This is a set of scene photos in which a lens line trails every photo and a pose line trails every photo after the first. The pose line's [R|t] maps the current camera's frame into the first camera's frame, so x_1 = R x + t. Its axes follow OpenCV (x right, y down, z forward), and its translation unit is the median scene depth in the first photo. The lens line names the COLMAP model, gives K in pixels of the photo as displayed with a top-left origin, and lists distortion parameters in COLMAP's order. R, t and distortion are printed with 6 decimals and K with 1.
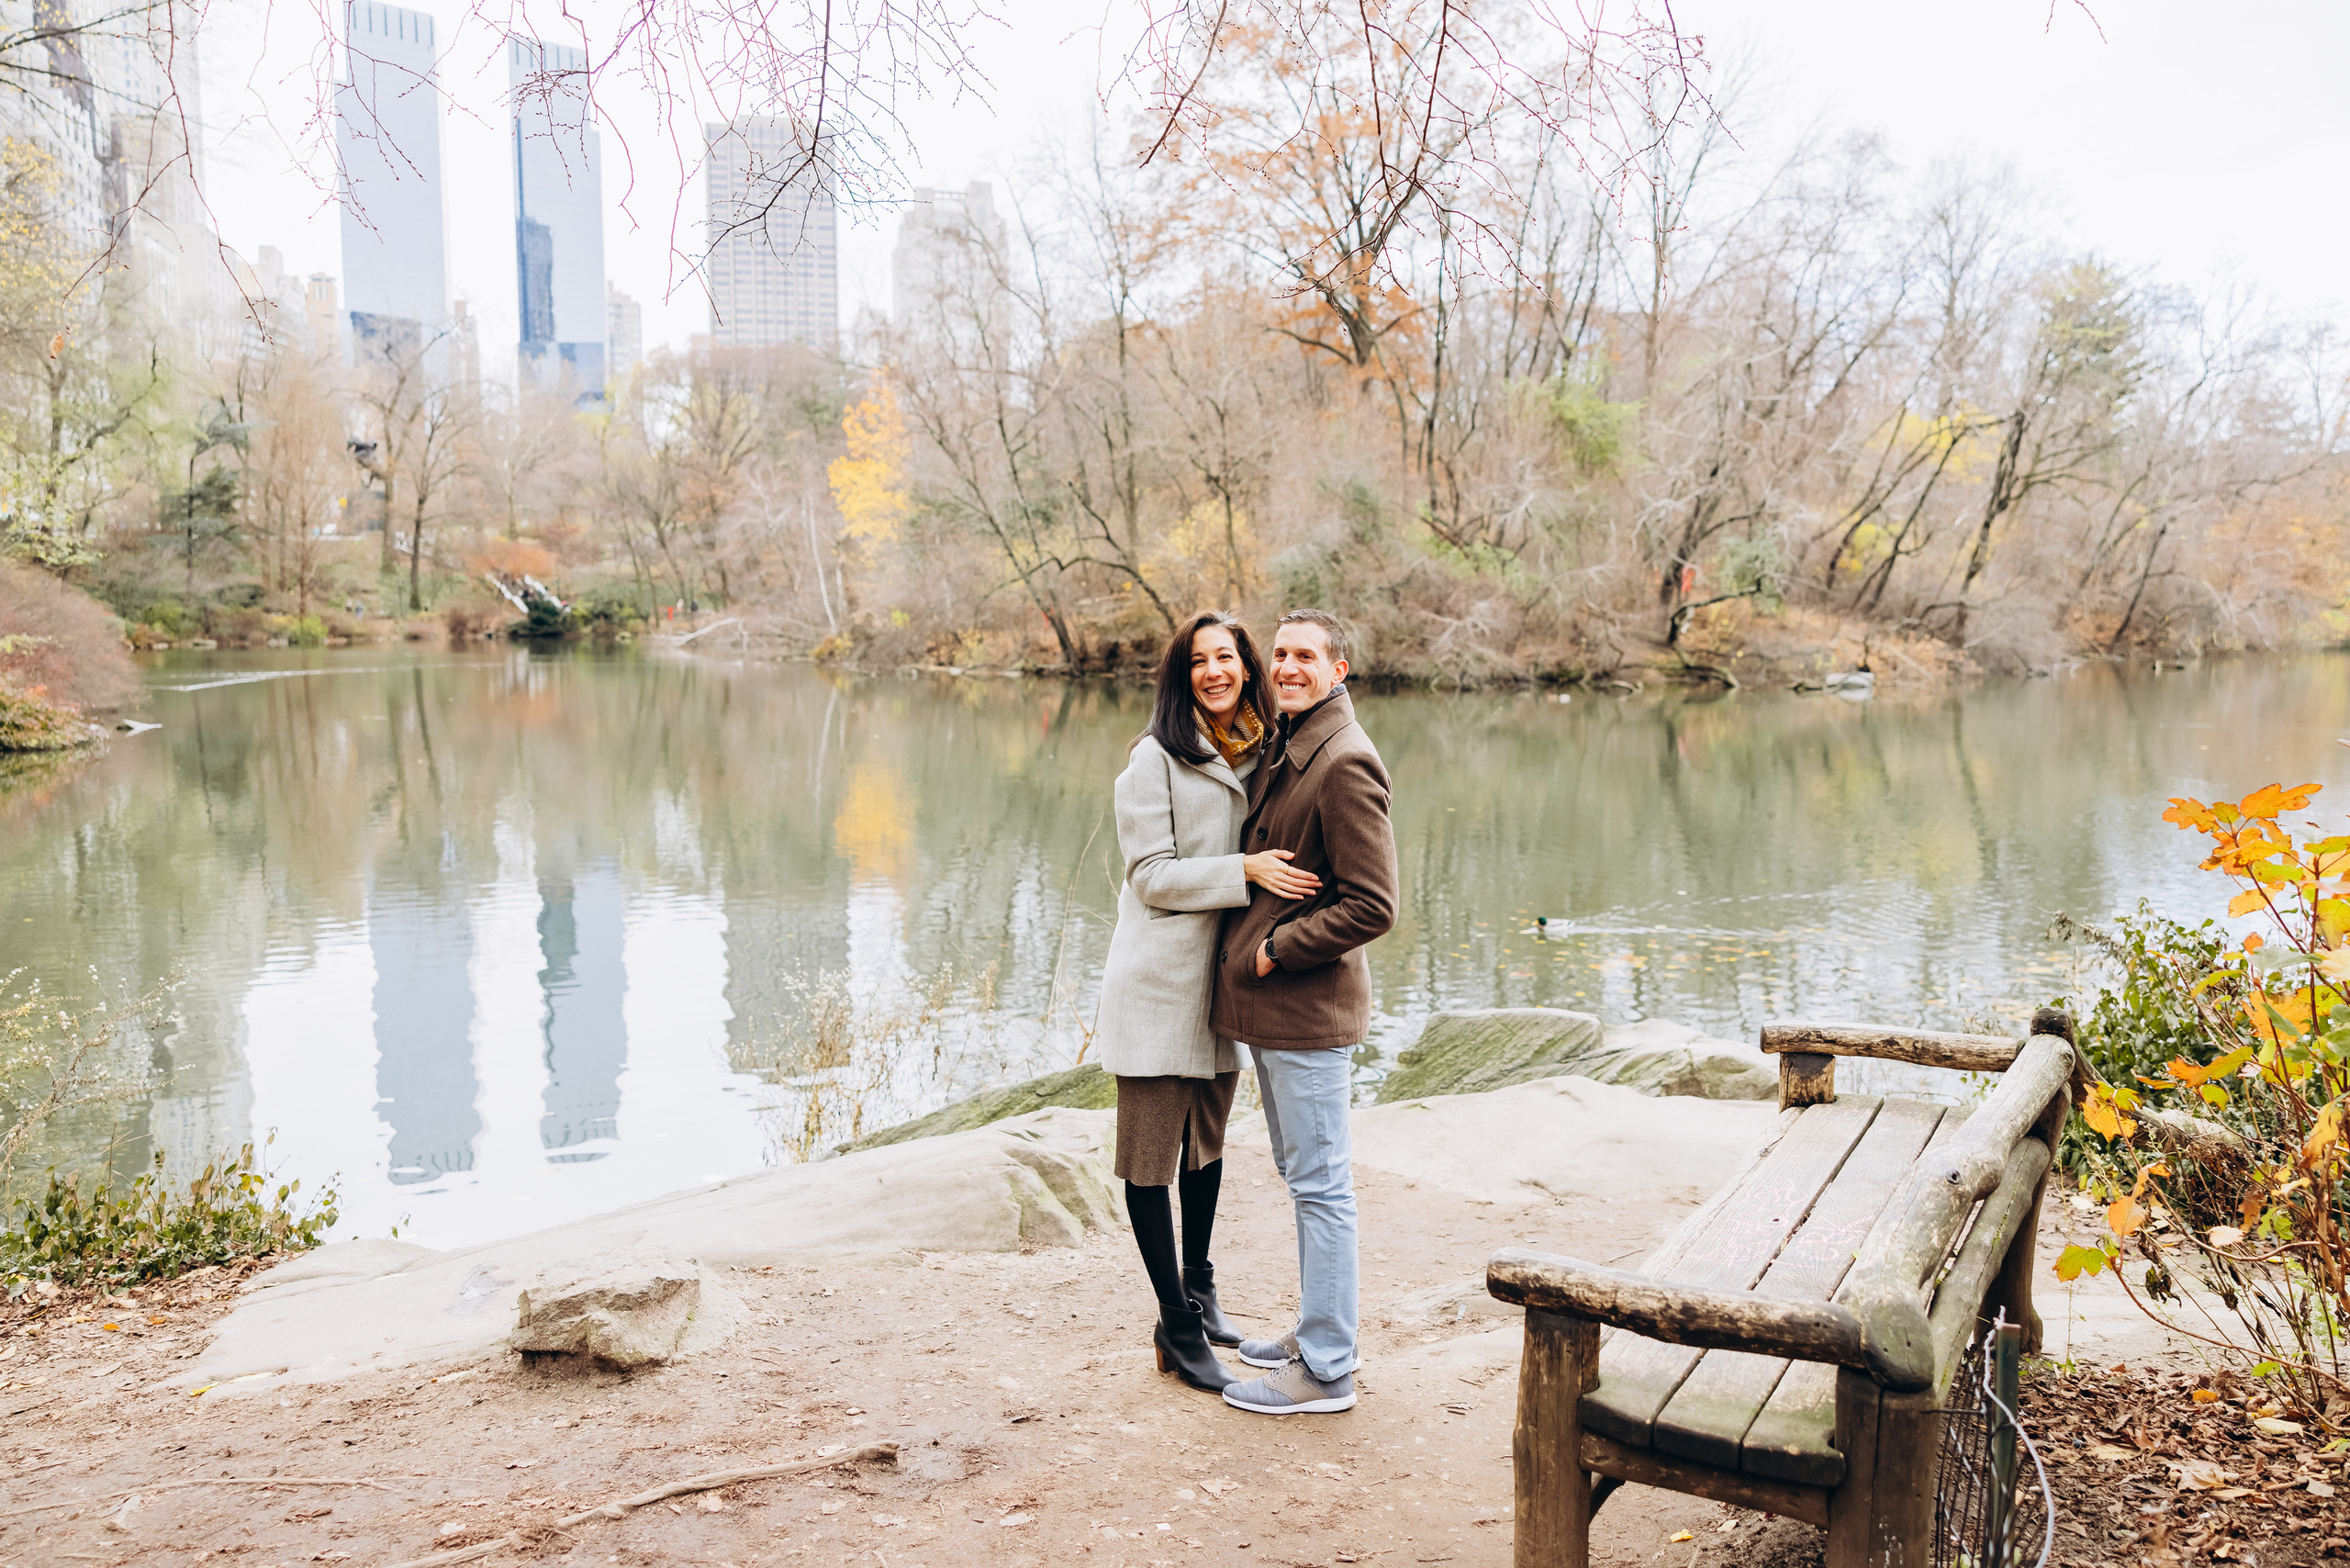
lens RADIAL K [[1817.7, 0, 1185.2], [0, 1817.7, 763.1], [0, 0, 1]] dist [0.009444, 0.004200]
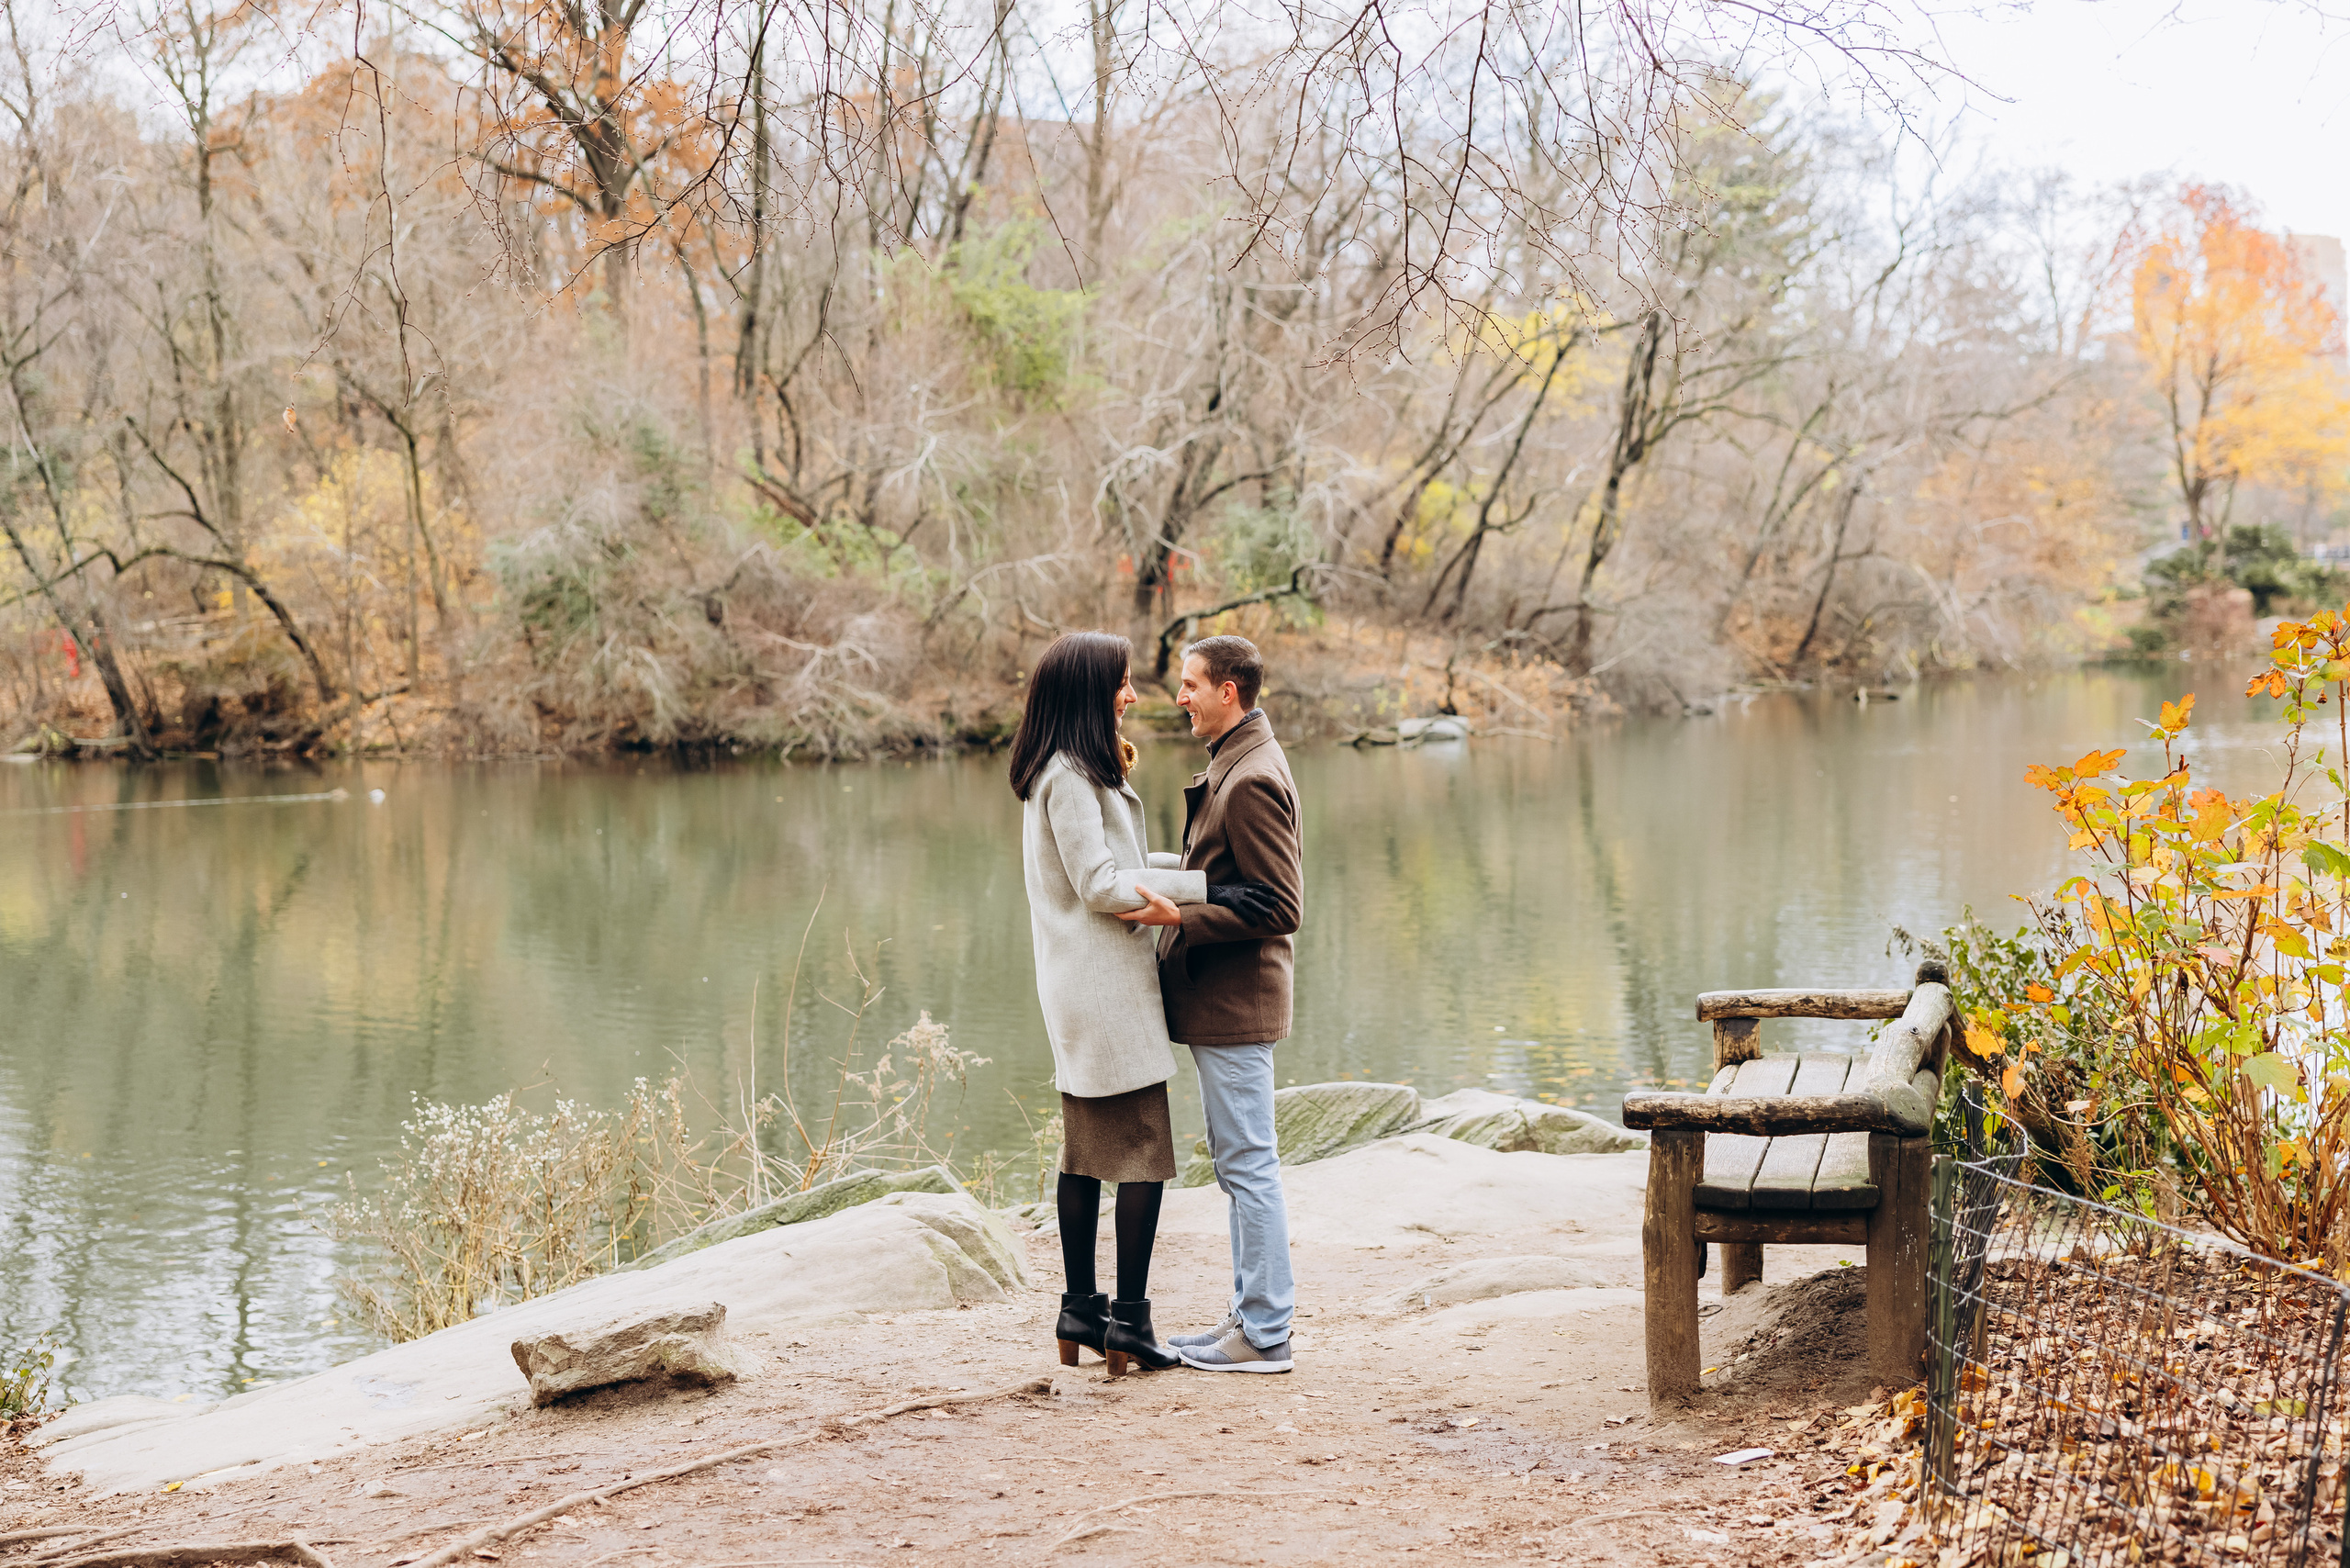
lens RADIAL K [[3276.2, 0, 1128.0], [0, 3276.2, 755.1], [0, 0, 1]] dist [0.025618, 0.028711]
pose [[0.962104, -0.028978, 0.271140, -0.042494], [0.041332, 0.998346, -0.039965, 0.004497], [-0.269533, 0.049657, 0.961710, -0.064830]]
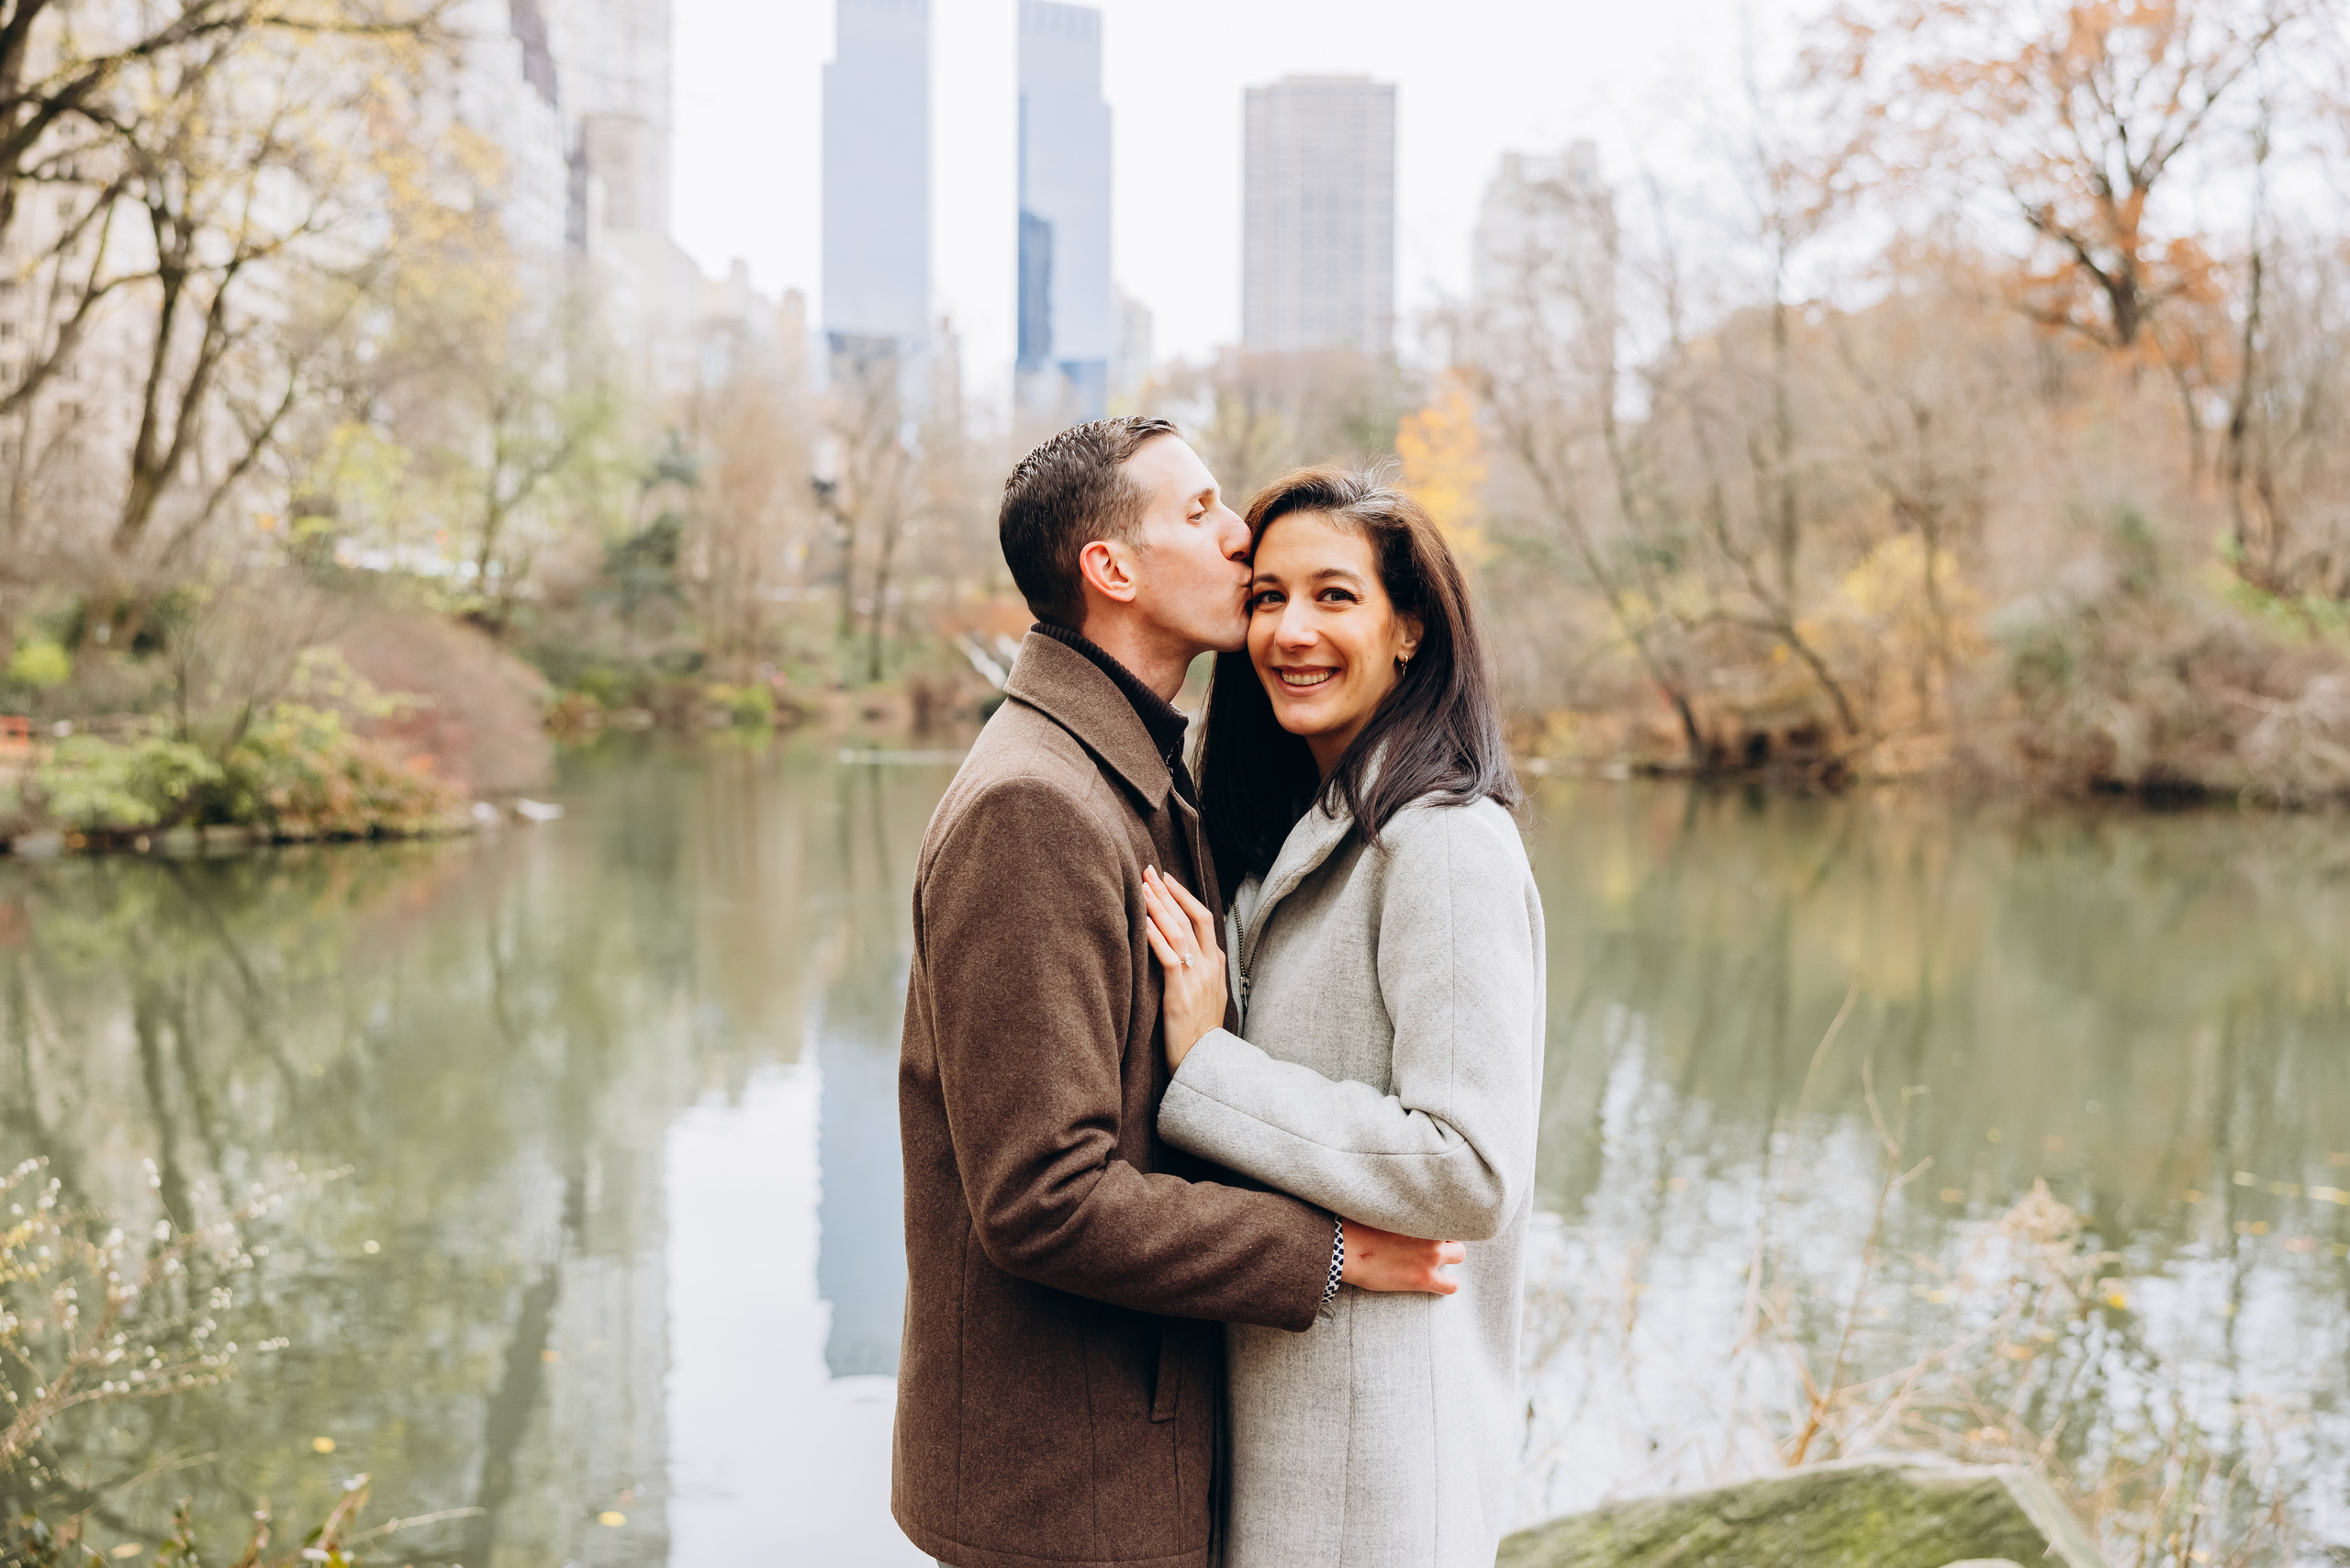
lens RADIAL K [[2369.7, 0, 1214.8], [0, 2369.7, 769.5], [0, 0, 1]] dist [0.006697, 0.011651]
pose [[0.966301, 0.020346, -0.256610, -0.006735], [-0.033566, 0.998319, -0.047243, 0.000540], [0.255217, 0.054264, 0.965360, 0.037833]]
